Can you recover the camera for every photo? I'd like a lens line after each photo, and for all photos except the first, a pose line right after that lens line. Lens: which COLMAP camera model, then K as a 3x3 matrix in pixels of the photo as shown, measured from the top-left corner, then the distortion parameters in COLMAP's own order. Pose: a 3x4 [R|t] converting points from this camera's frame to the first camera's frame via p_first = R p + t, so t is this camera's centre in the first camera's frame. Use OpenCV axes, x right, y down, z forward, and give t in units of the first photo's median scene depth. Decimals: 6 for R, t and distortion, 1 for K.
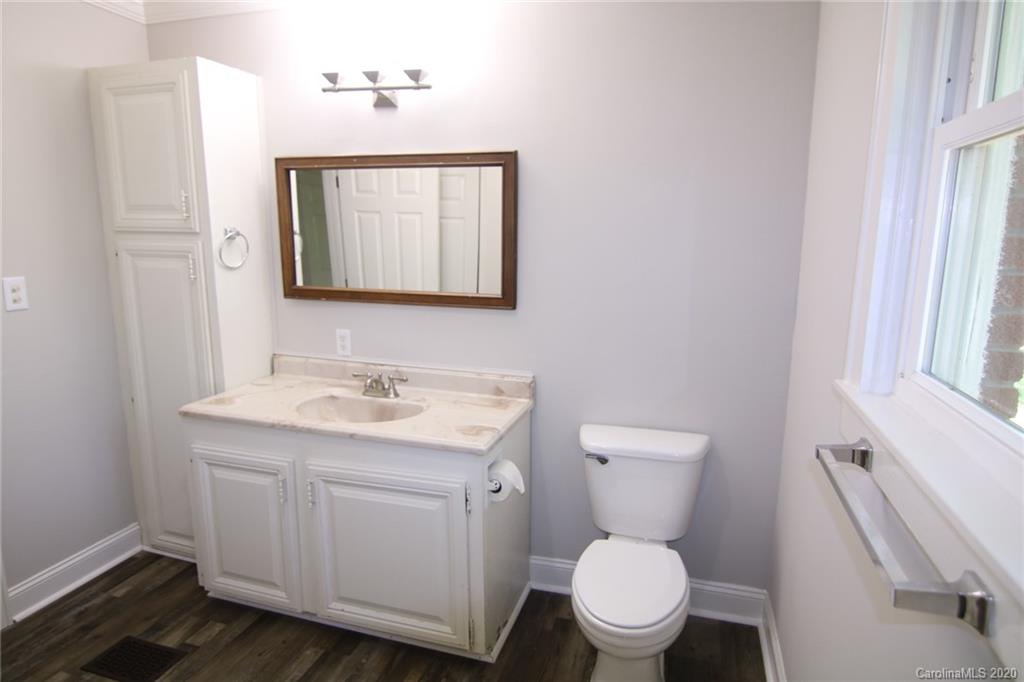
lens RADIAL K [[588.3, 0, 512.0], [0, 588.3, 341.0], [0, 0, 1]] dist [-0.003868, -0.001236]
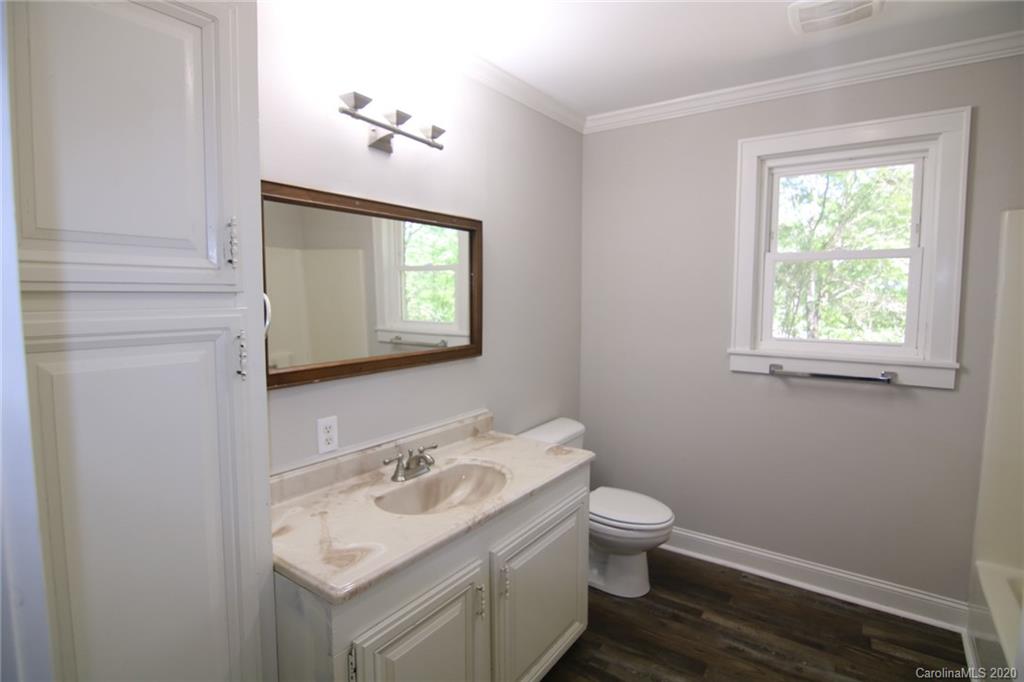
lens RADIAL K [[522.0, 0, 513.8], [0, 522.0, 336.6], [0, 0, 1]] dist [-0.005343, -0.011582]
pose [[0.303600, -0.090759, 0.948467, -0.916320], [0.174166, 0.983967, 0.038407, -0.115208], [-0.936746, 0.153531, 0.314539, 0.601020]]
